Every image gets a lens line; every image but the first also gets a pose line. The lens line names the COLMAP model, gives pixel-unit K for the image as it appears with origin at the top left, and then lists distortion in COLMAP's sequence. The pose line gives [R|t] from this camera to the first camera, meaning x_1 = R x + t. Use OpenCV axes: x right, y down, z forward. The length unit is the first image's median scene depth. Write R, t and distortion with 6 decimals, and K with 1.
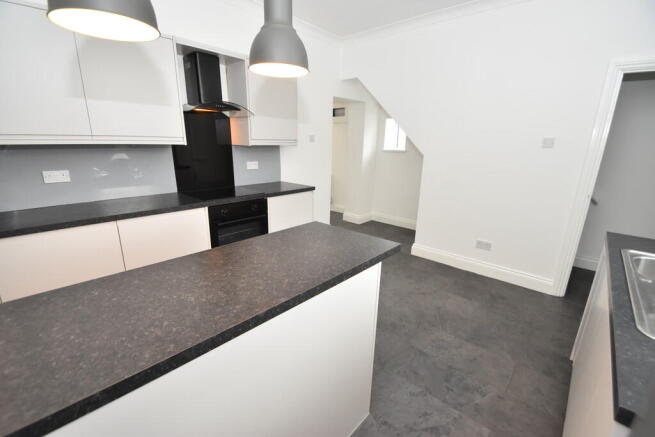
lens RADIAL K [[287.1, 0, 325.4], [0, 287.1, 224.0], [0, 0, 1]] dist [0.000838, -0.000697]
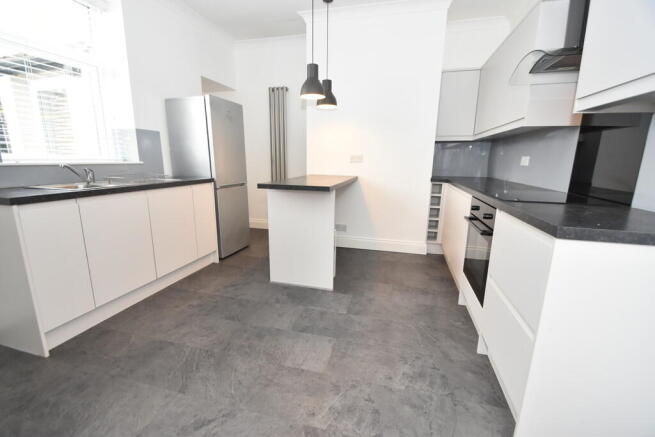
lens RADIAL K [[287.1, 0, 325.4], [0, 287.1, 224.0], [0, 0, 1]] dist [0.000838, -0.000697]
pose [[-0.884161, 0.070850, -0.461778, 0.464921], [-0.161380, 0.881271, 0.444205, -0.340357], [0.438424, 0.467271, -0.767752, 1.692706]]
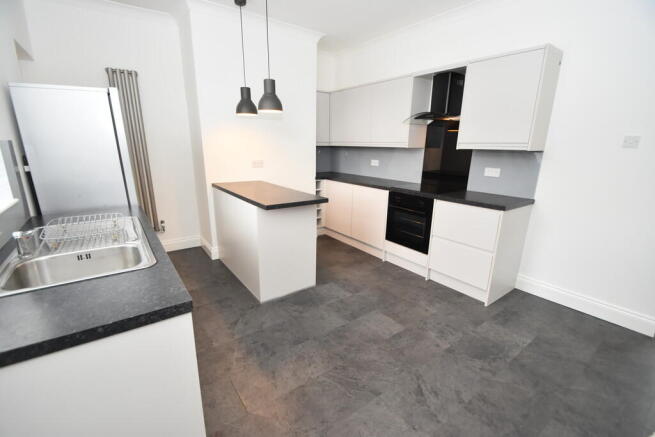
lens RADIAL K [[287.1, 0, 325.4], [0, 287.1, 224.0], [0, 0, 1]] dist [0.000838, -0.000697]
pose [[-0.197811, 0.240538, -0.950269, 1.138403], [-0.291577, 0.911107, 0.291321, -0.254502], [0.935871, 0.334703, -0.110092, 1.013277]]
